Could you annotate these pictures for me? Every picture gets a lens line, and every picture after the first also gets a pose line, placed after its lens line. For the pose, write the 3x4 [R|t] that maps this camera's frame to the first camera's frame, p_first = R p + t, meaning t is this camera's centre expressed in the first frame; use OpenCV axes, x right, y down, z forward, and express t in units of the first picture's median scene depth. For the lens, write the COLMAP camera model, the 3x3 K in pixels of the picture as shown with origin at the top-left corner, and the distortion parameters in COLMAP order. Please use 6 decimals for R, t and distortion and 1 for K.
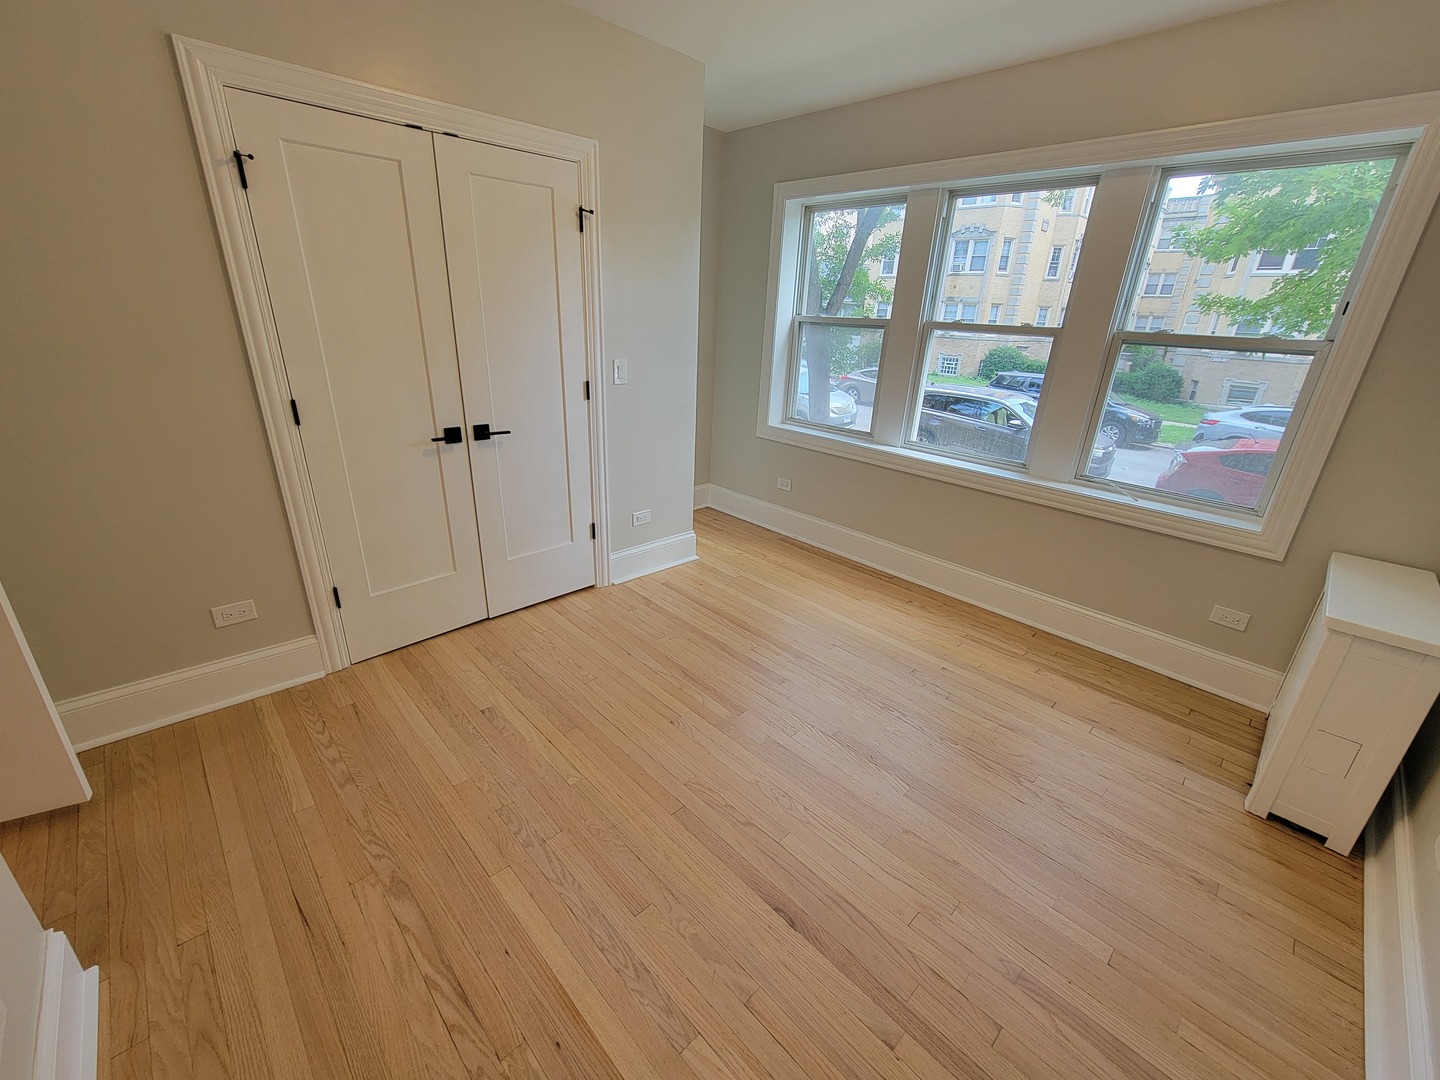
lens RADIAL K [[590.4, 0, 717.1], [0, 590.4, 540.9], [0, 0, 1]] dist [-0.003082, 0.000984]
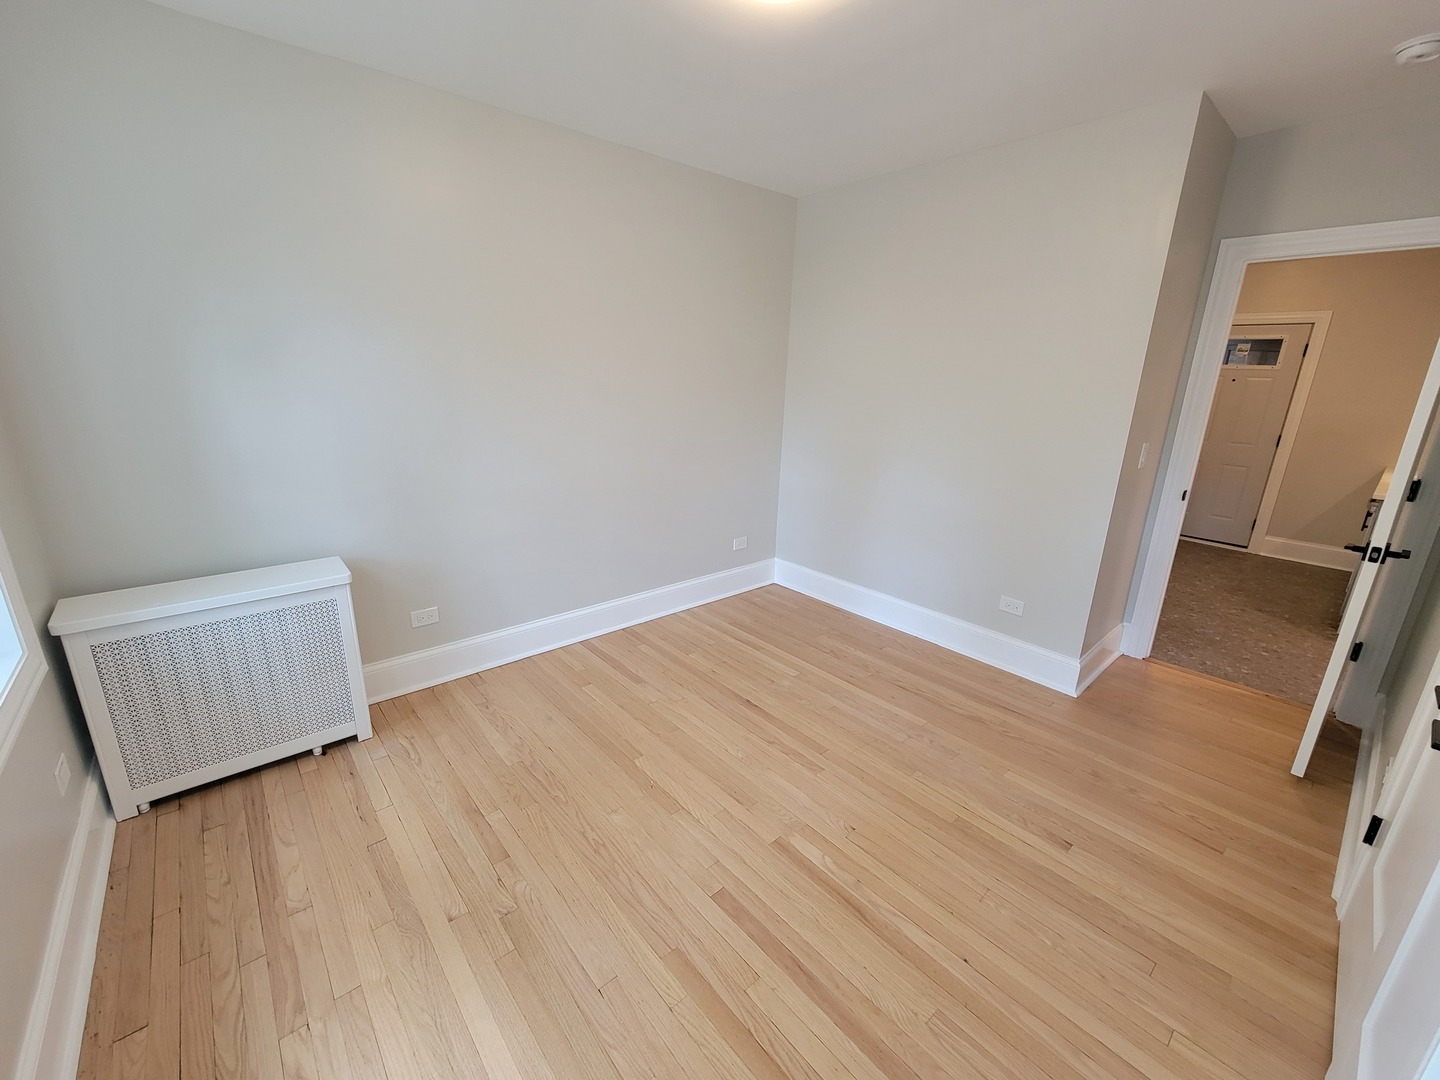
lens RADIAL K [[590.4, 0, 717.1], [0, 590.4, 540.9], [0, 0, 1]] dist [-0.003082, 0.000984]
pose [[-0.995849, -0.084783, 0.033128, 0.146913], [-0.046574, 0.787286, 0.614826, -0.620431], [-0.078208, 0.610731, -0.787966, 1.531340]]
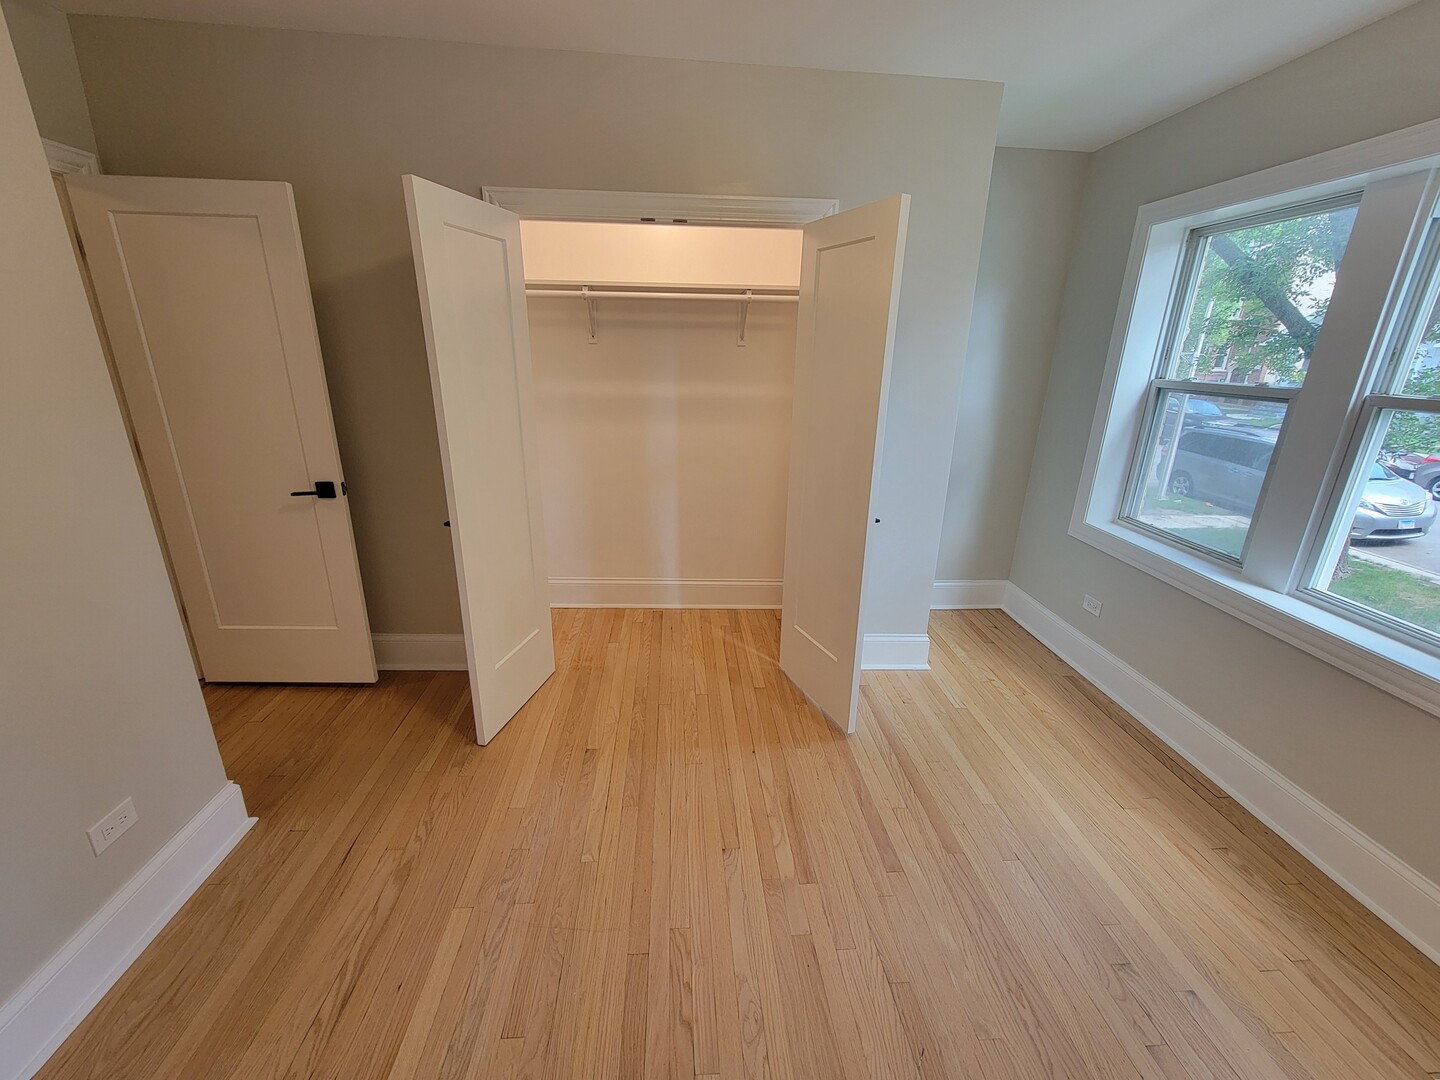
lens RADIAL K [[603.8, 0, 720.0], [0, 603.8, 540.0], [0, 0, 1]] dist [-0.001316, 0.000817]
pose [[0.766853, 0.177914, -0.616671, 0.395486], [-0.227381, 0.973804, -0.001807, -0.132599], [0.600195, 0.141605, 0.787219, 0.256397]]
